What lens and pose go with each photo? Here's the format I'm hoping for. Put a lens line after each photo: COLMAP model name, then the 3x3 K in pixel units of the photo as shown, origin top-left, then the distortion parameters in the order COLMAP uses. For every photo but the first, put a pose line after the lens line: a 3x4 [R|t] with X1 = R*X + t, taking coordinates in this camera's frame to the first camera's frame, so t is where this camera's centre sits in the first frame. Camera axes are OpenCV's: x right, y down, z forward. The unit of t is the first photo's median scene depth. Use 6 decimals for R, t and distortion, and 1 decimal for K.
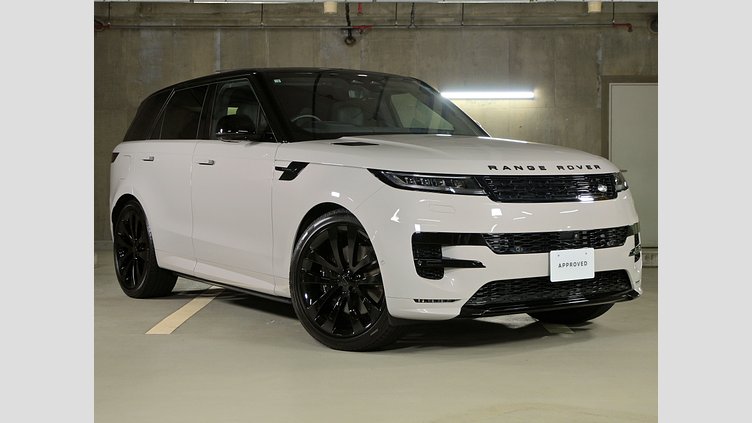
lens RADIAL K [[1065.7, 0, 376.0], [0, 1065.7, 211.5], [0, 0, 1]] dist [0.004065, -0.001033]
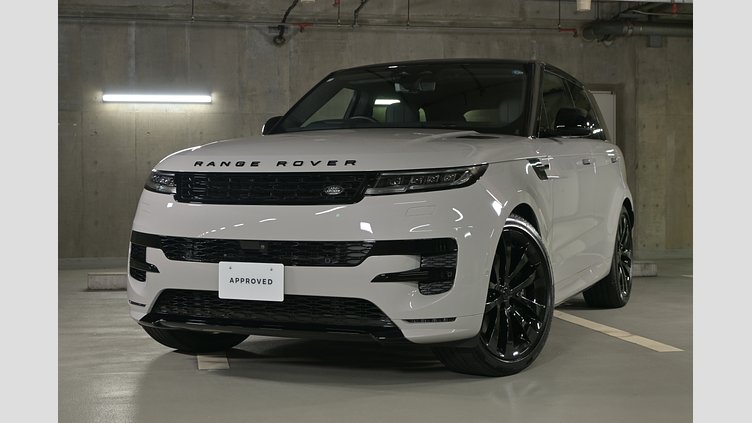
lens RADIAL K [[1036.2, 0, 376.0], [0, 1036.2, 211.5], [0, 0, 1]] dist [0.007892, 0.018200]
pose [[0.981462, -0.006239, 0.191557, -0.115571], [0.009518, 0.999823, -0.016203, 0.004461], [-0.191422, 0.017726, 0.981348, 0.099045]]
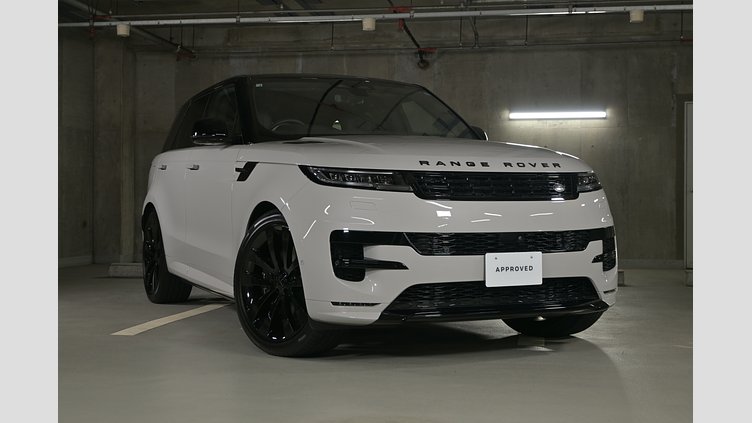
lens RADIAL K [[969.7, 0, 376.0], [0, 969.7, 211.5], [0, 0, 1]] dist [0.007650, 0.031426]
pose [[0.984960, 0.005910, -0.172682, 0.093949], [-0.011403, 0.999459, -0.030837, 0.012215], [0.172406, 0.032343, 0.984495, 0.070079]]
